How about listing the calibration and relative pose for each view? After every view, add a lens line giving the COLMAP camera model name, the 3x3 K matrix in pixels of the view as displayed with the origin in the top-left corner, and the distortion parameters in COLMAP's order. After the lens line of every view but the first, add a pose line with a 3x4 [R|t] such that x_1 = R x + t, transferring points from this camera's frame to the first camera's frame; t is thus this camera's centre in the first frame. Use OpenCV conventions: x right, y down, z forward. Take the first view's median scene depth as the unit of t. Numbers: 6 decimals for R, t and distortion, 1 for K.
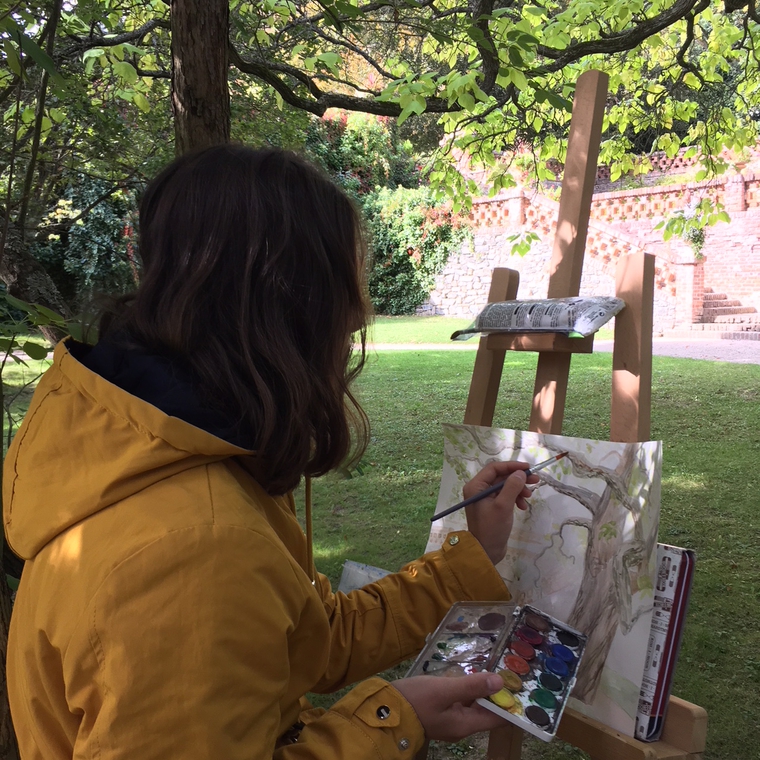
lens RADIAL K [[900.7, 0, 379.6], [0, 900.7, 380.3], [0, 0, 1]] dist [0.083559, 0.000000]
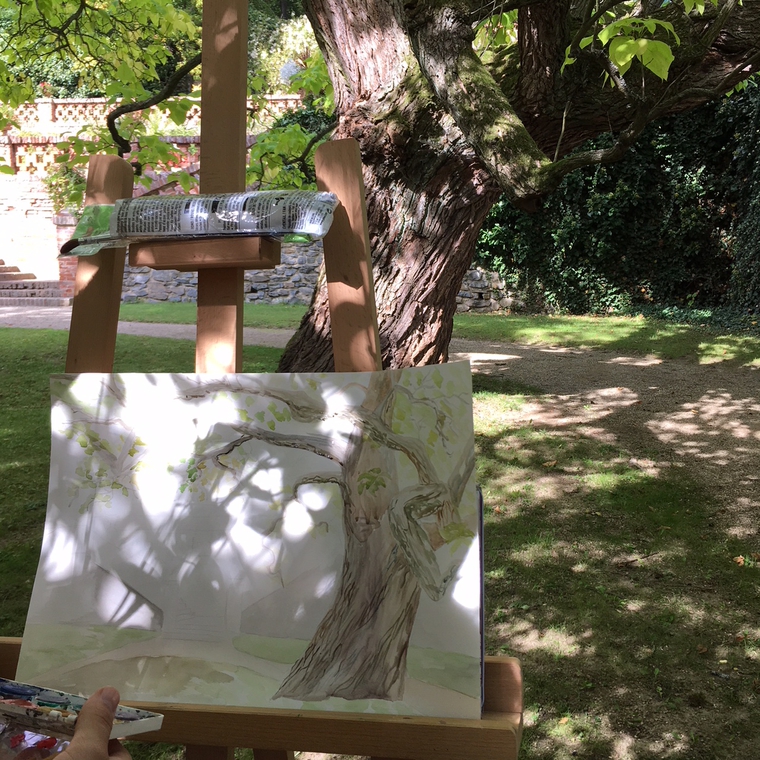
lens RADIAL K [[900.7, 0, 379.8], [0, 900.7, 377.5], [0, 0, 1]] dist [0.083559, 0.000000]
pose [[0.717153, -0.080173, 0.692289, -0.287189], [0.059246, 0.996778, 0.054063, 0.031990], [-0.694393, 0.002244, 0.719593, 0.421209]]
